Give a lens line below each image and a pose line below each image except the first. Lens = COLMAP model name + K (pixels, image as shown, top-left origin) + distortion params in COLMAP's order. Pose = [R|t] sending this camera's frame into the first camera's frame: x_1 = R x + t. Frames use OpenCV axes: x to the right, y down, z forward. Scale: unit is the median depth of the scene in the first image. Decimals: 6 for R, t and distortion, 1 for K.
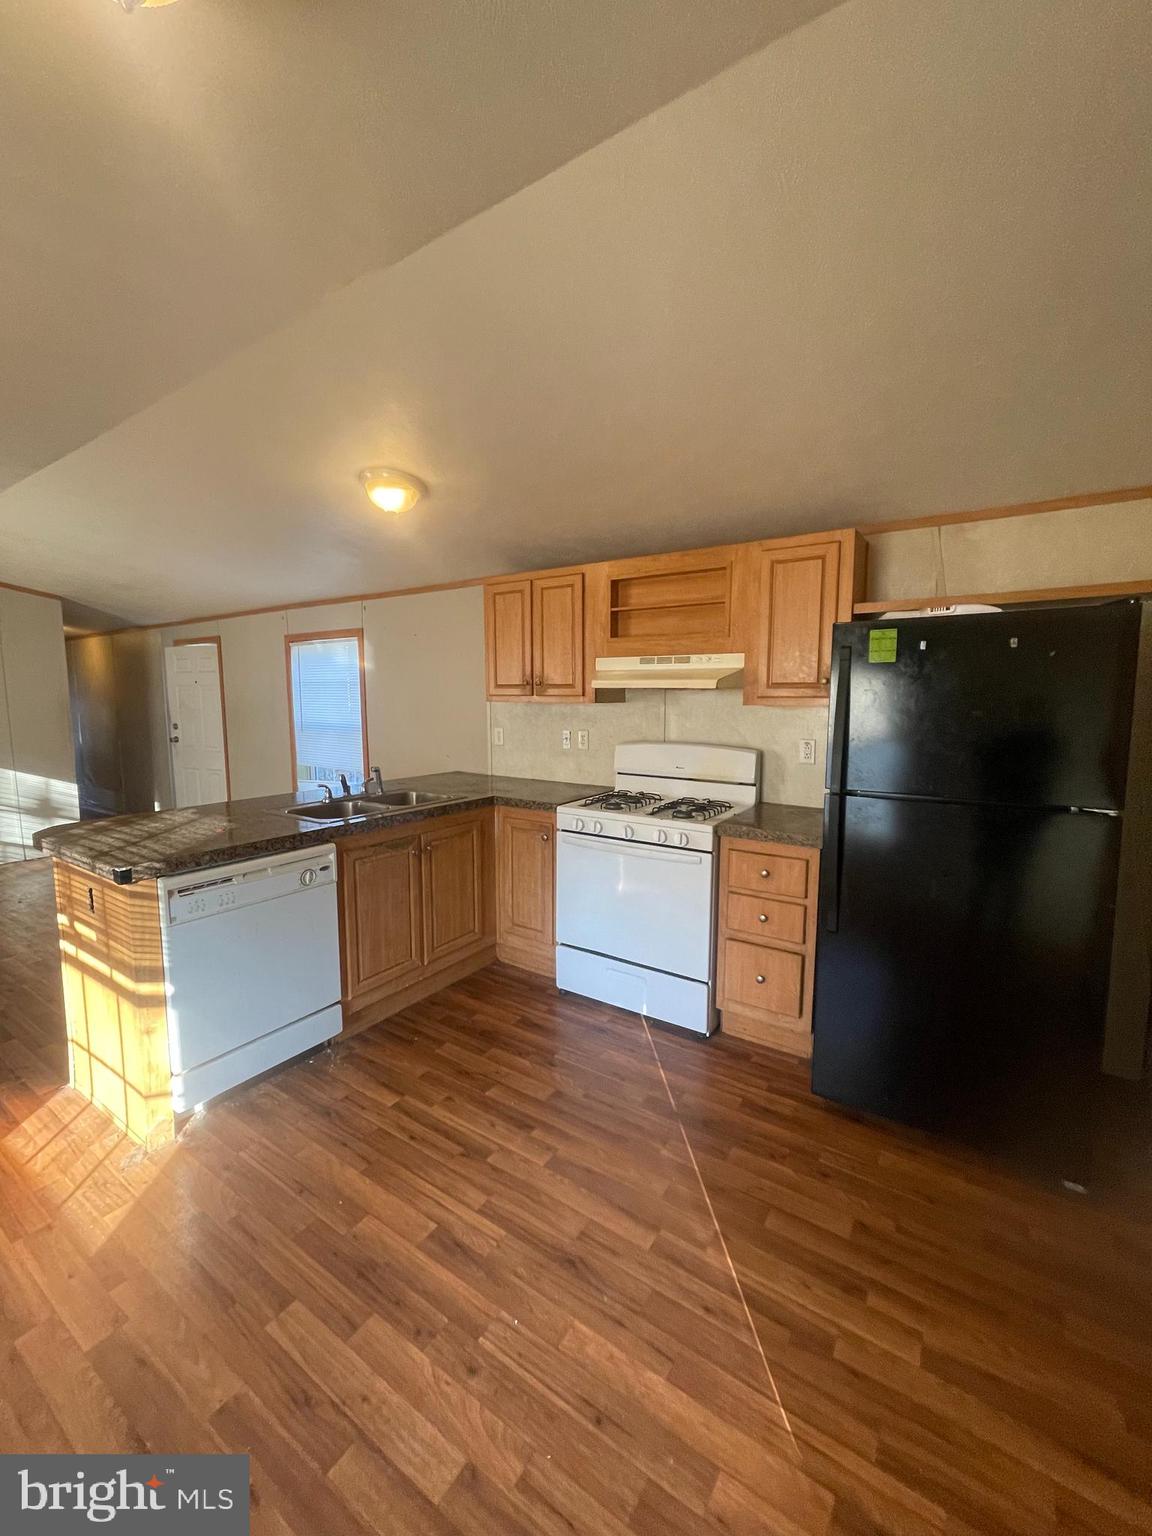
lens RADIAL K [[615.8, 0, 572.0], [0, 615.8, 764.6], [0, 0, 1]] dist [0.001756, -0.001449]
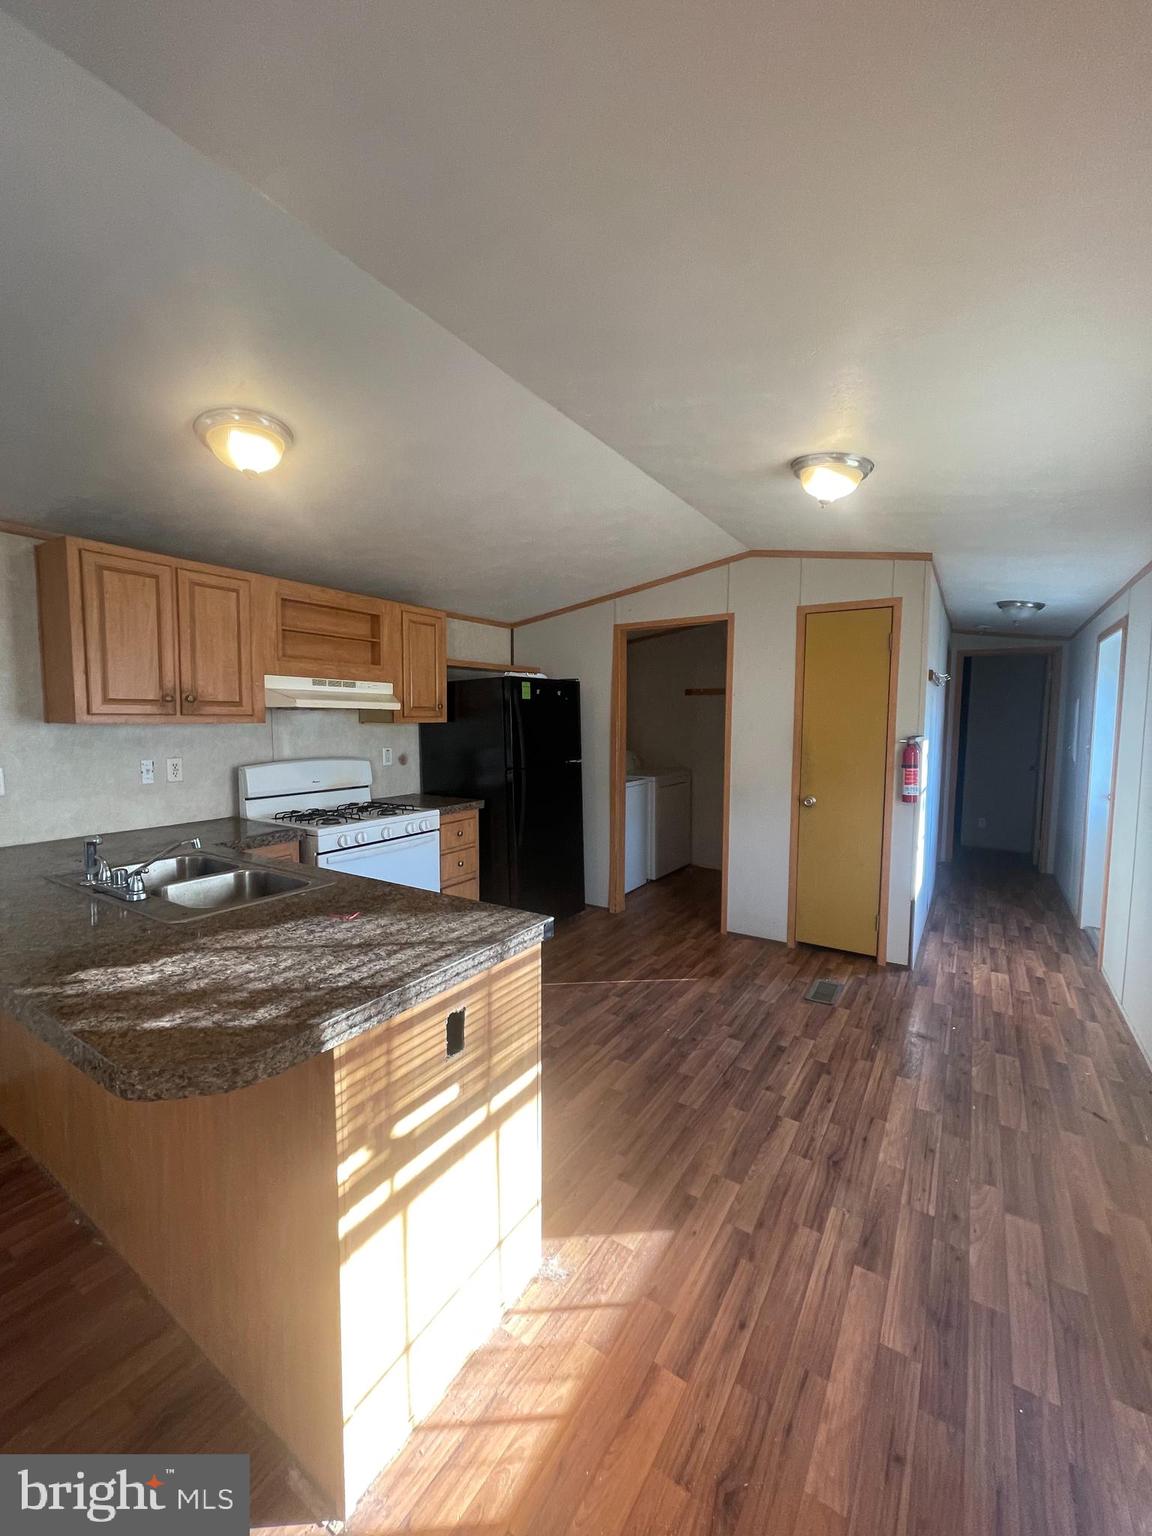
lens RADIAL K [[615.8, 0, 572.6], [0, 615.8, 761.5], [0, 0, 1]] dist [0.001756, -0.001449]
pose [[-0.010338, -0.072219, 0.997335, -1.191400], [0.110982, 0.991144, 0.072921, -0.077136], [-0.993769, 0.111440, -0.002232, 0.721205]]
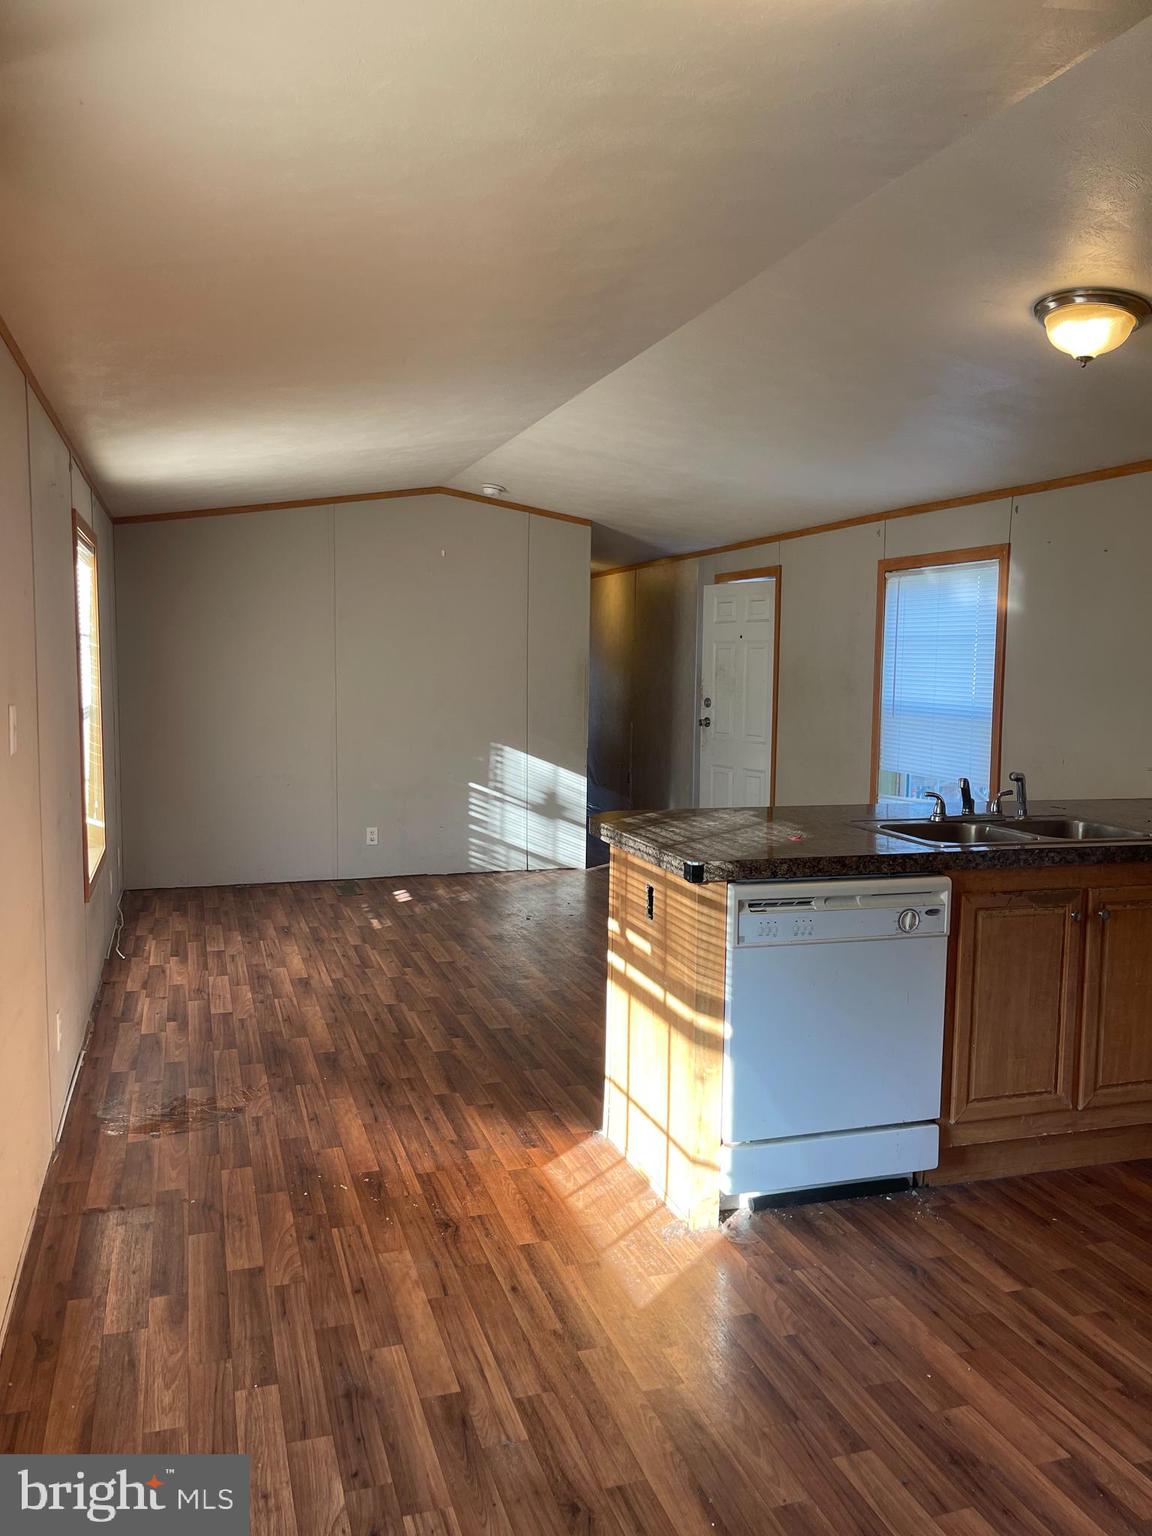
lens RADIAL K [[1156.7, 0, 565.9], [0, 1156.7, 767.9], [0, 0, 1]] dist [0.025481, -0.025686]
pose [[0.784596, 0.067174, -0.616358, 0.049427], [-0.080222, 0.996756, 0.006513, 0.036090], [0.614796, 0.044336, 0.787439, -0.235563]]
